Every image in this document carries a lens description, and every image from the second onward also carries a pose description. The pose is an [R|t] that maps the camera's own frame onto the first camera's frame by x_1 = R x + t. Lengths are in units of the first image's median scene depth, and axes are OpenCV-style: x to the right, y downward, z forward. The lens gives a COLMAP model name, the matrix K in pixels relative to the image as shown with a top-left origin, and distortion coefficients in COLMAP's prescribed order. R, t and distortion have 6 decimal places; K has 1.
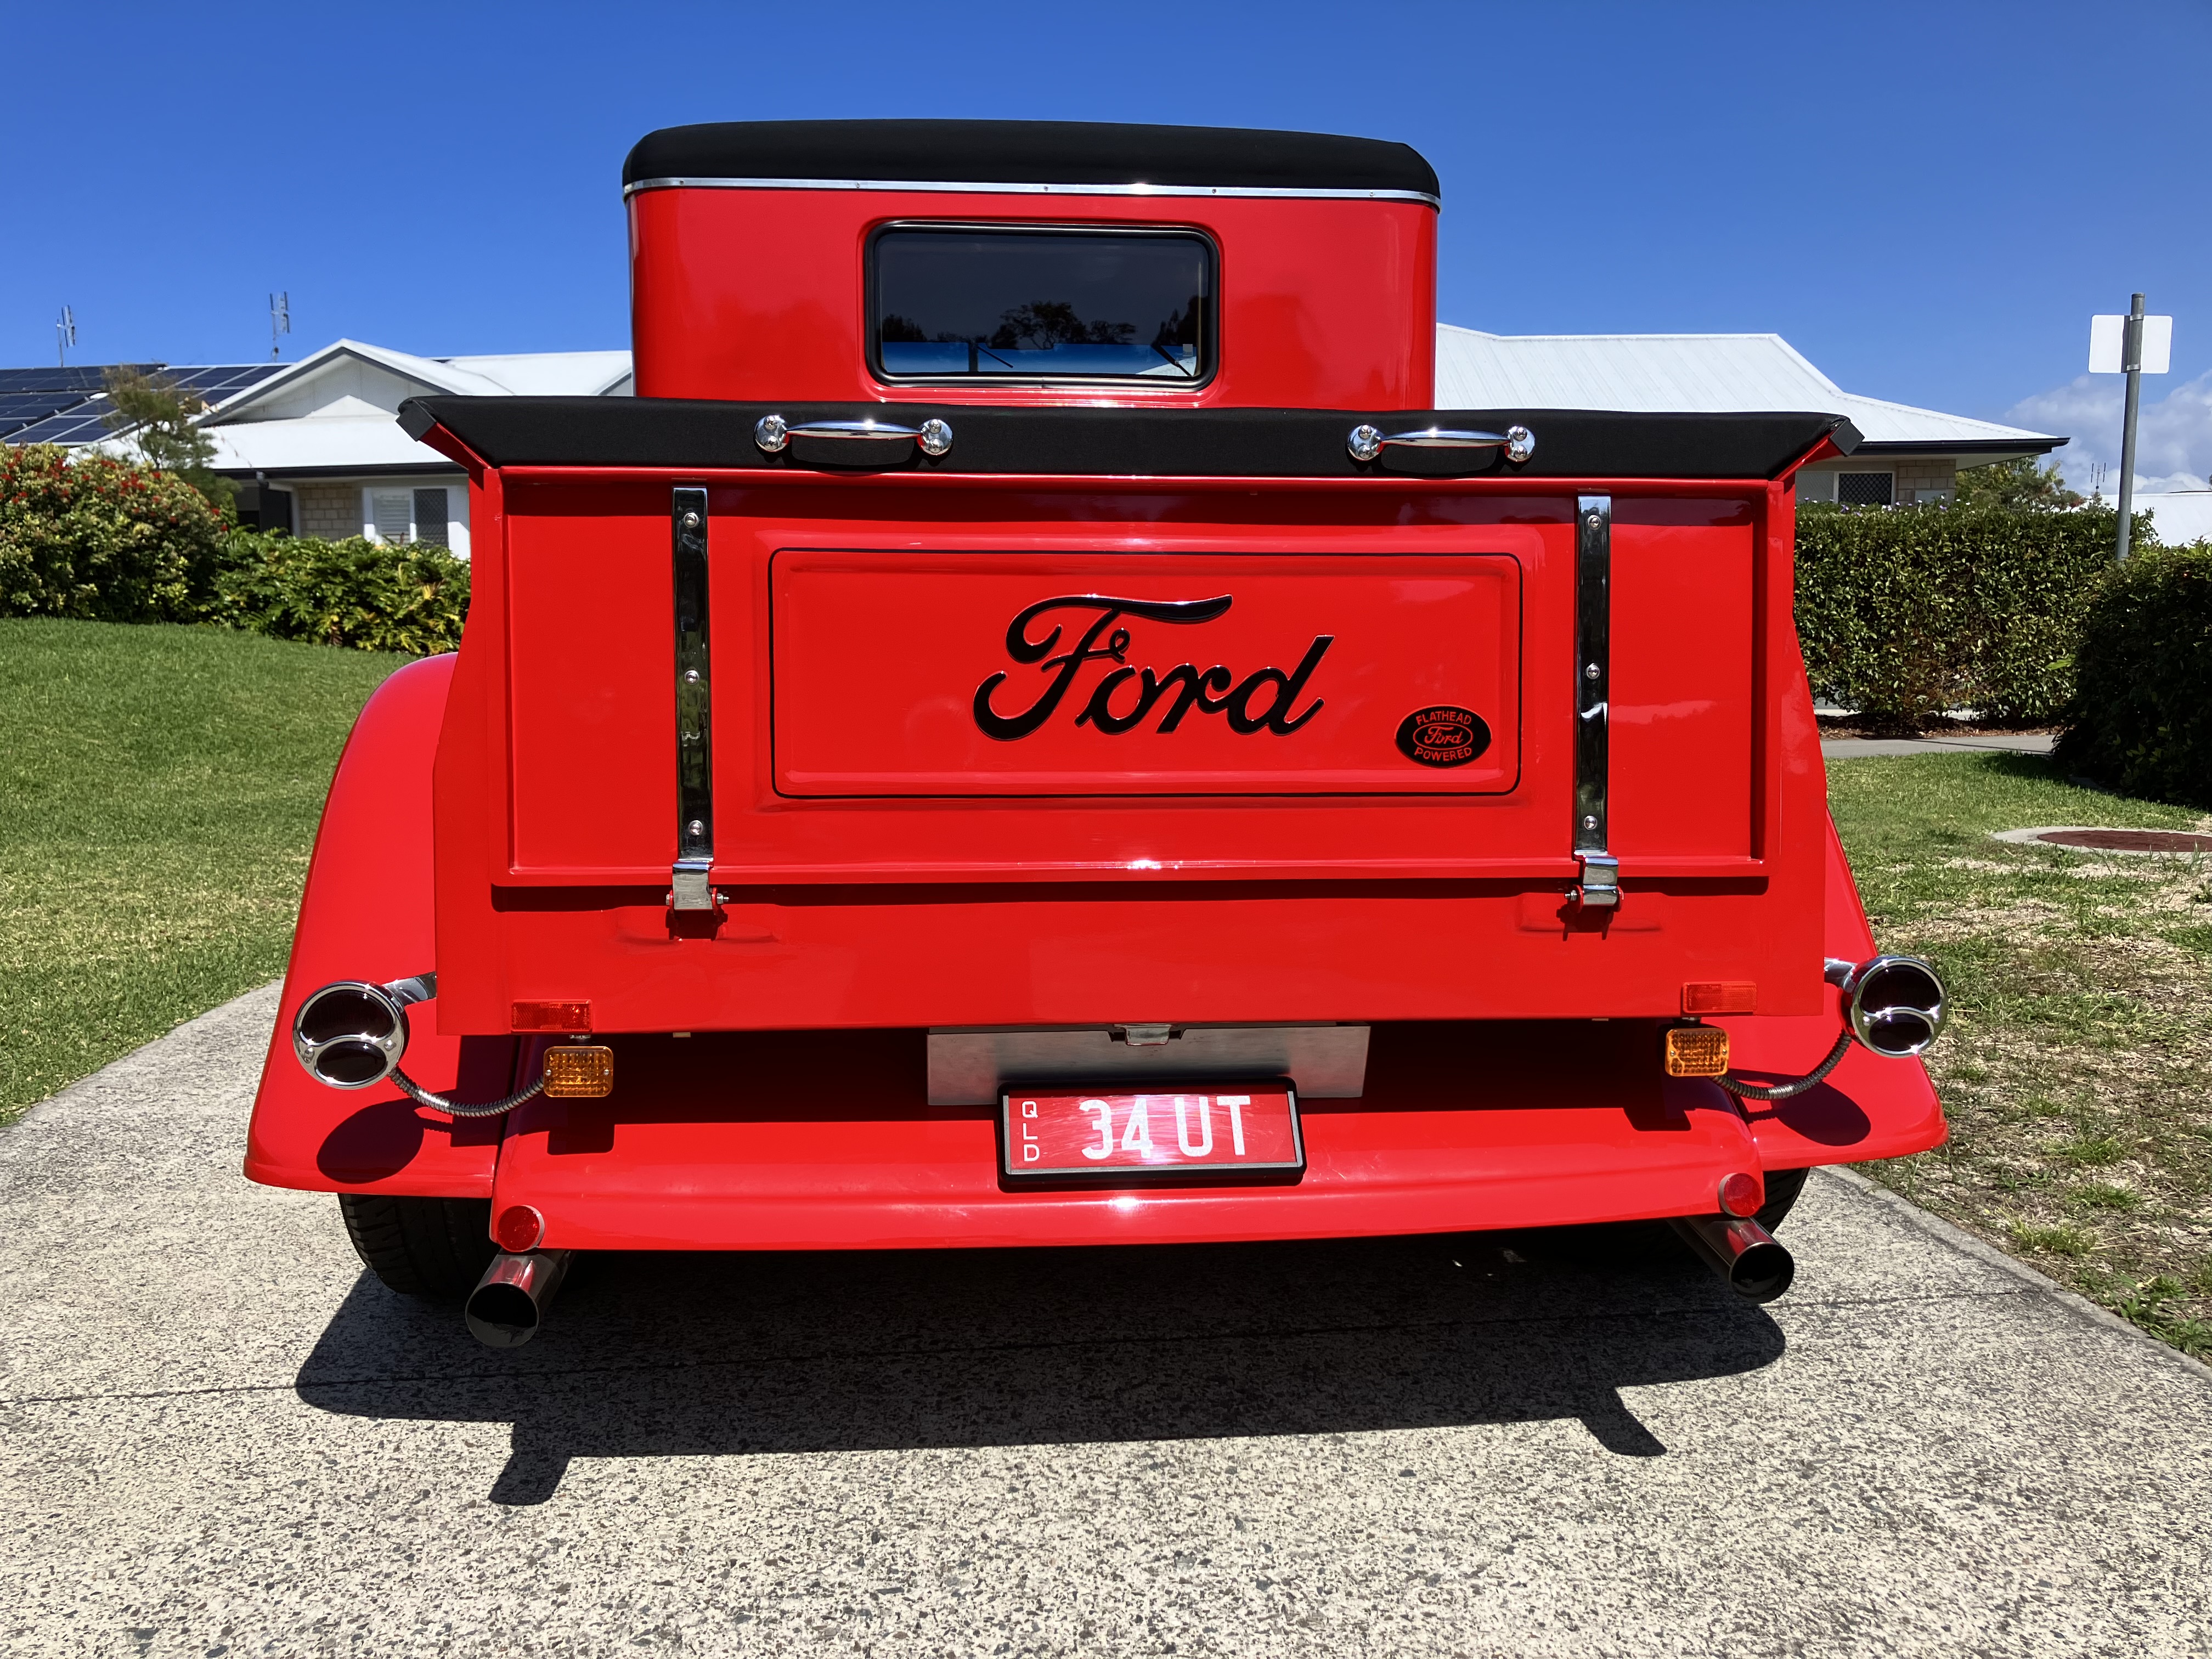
lens RADIAL K [[1796.0, 0, 1097.1], [0, 1796.0, 825.9], [0, 0, 1]] dist [0.007059, 0.000326]
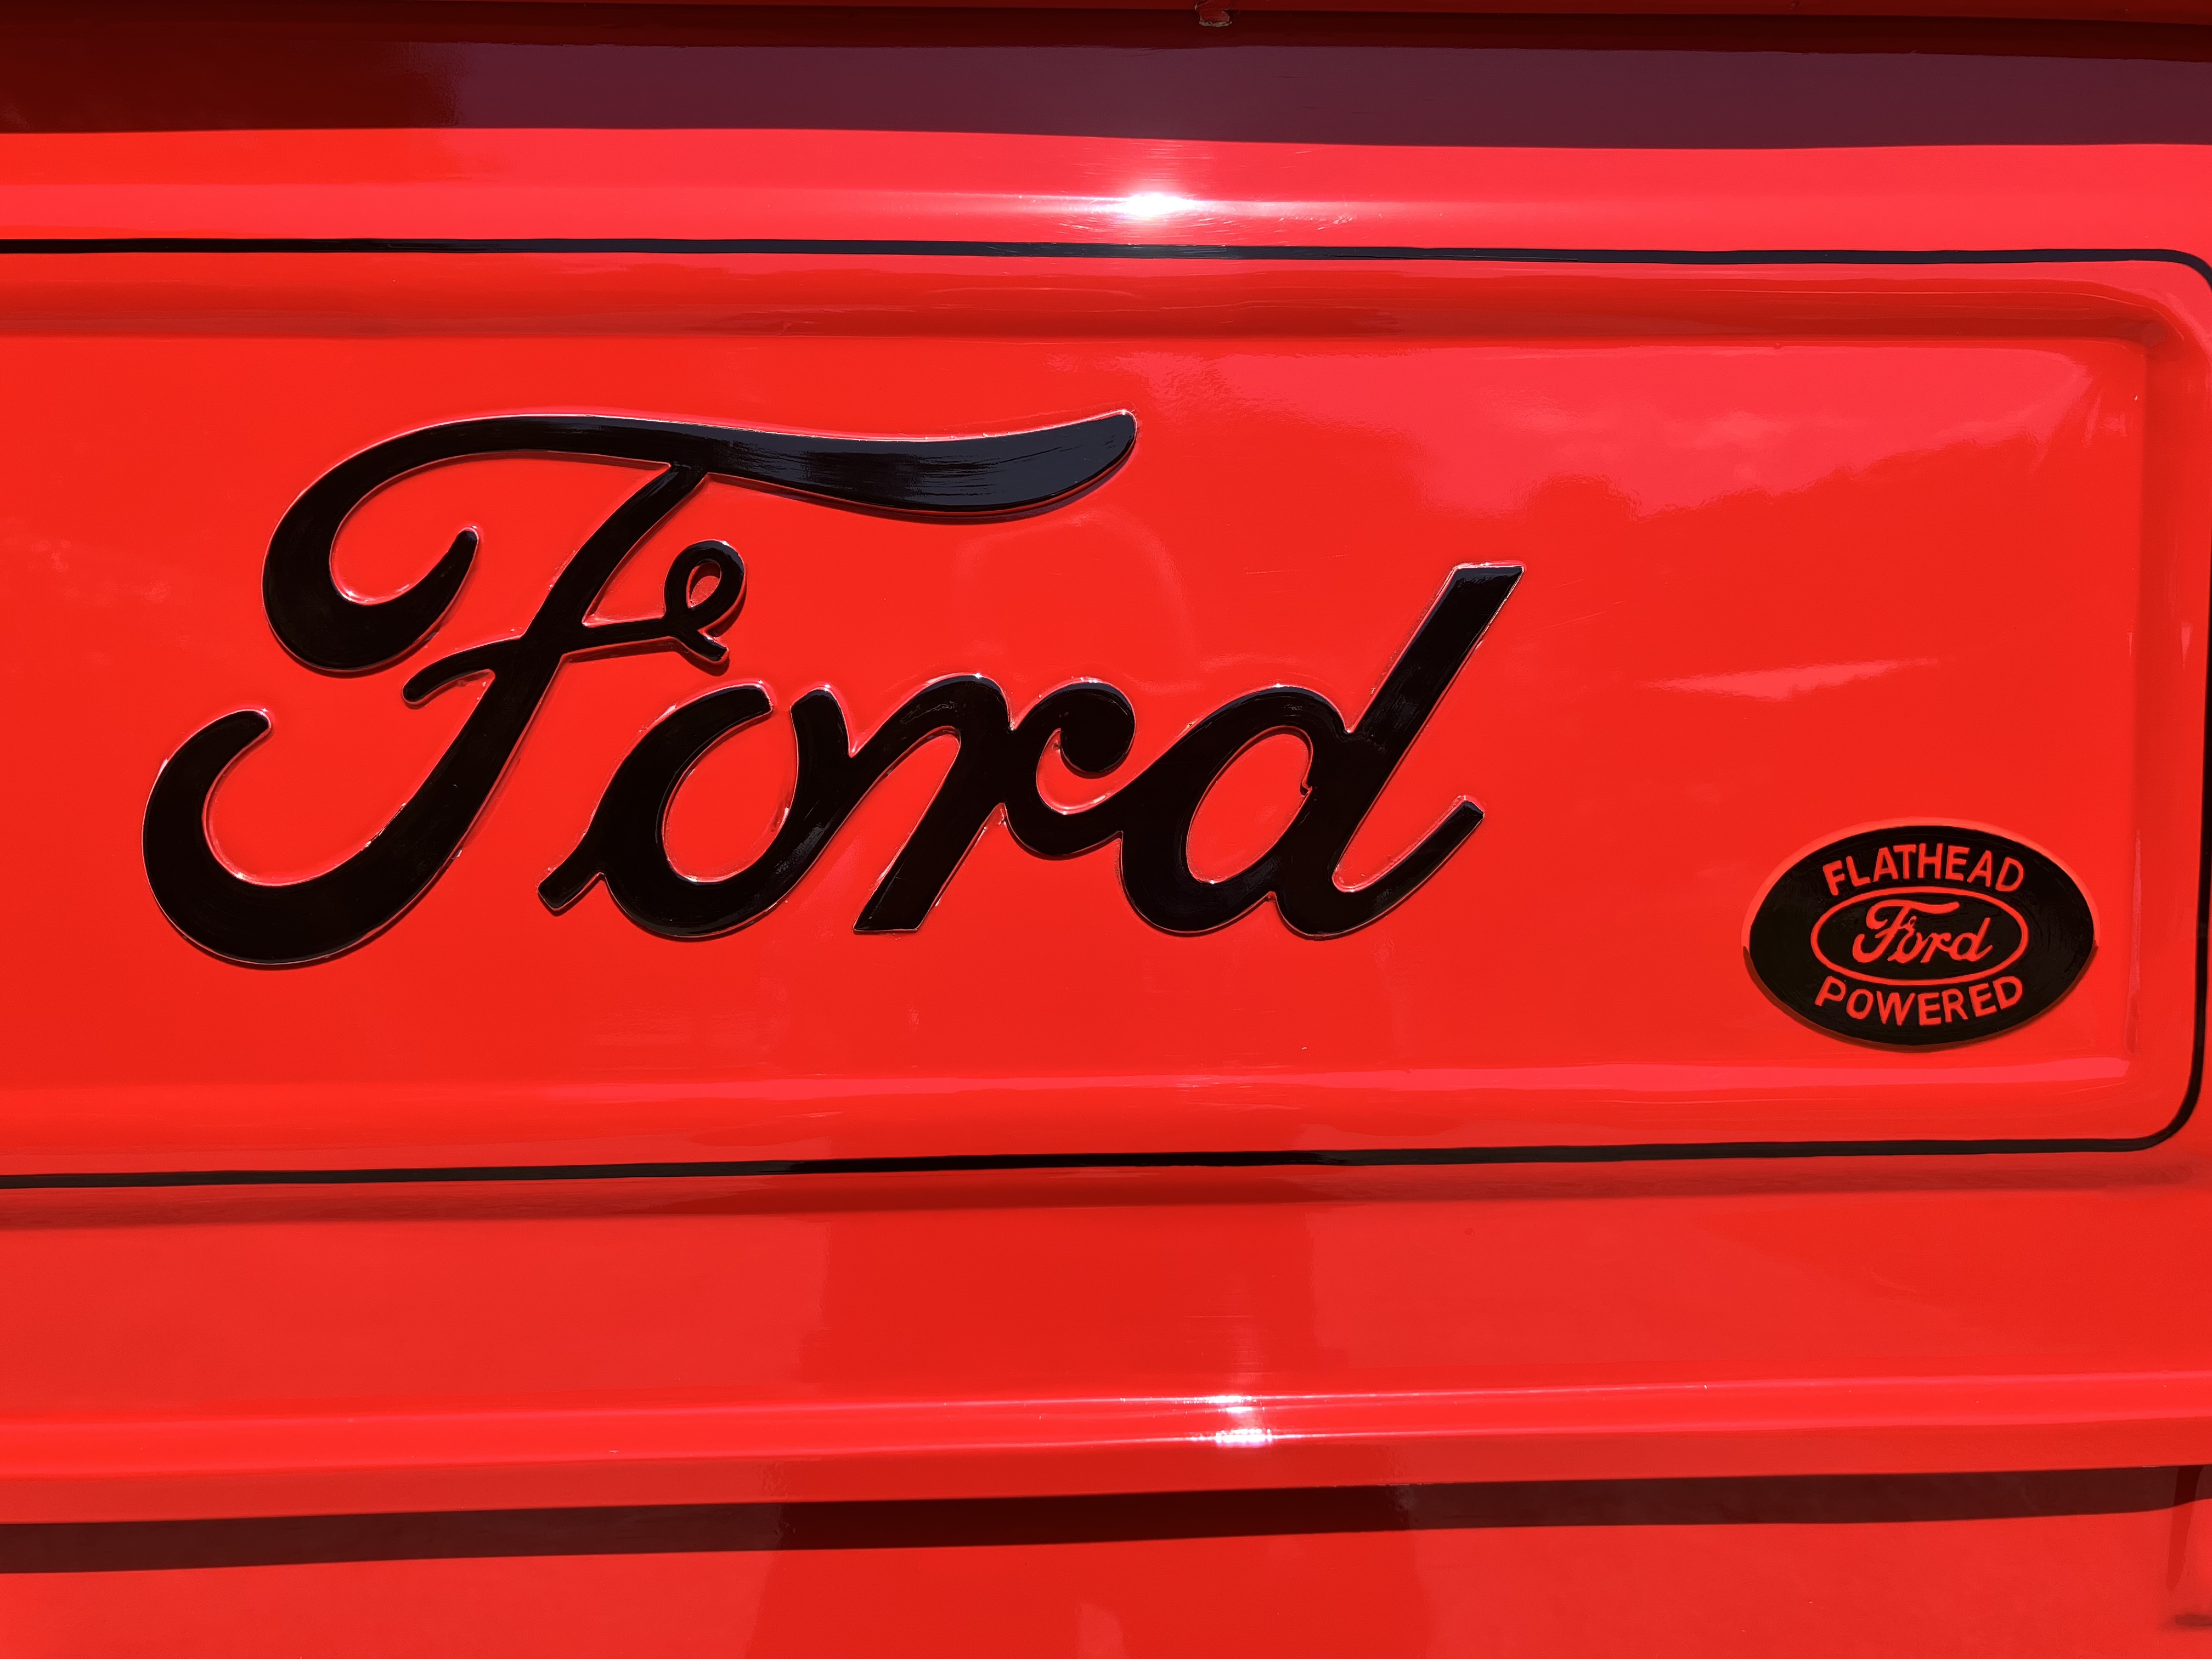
lens RADIAL K [[1796.0, 0, 1108.7], [0, 1796.0, 830.3], [0, 0, 1]] dist [0.007059, 0.000326]
pose [[0.999675, 0.000482, -0.025480, 0.077872], [0.000114, 0.999727, 0.023383, -0.073225], [0.025485, -0.023379, 0.999402, 0.735903]]
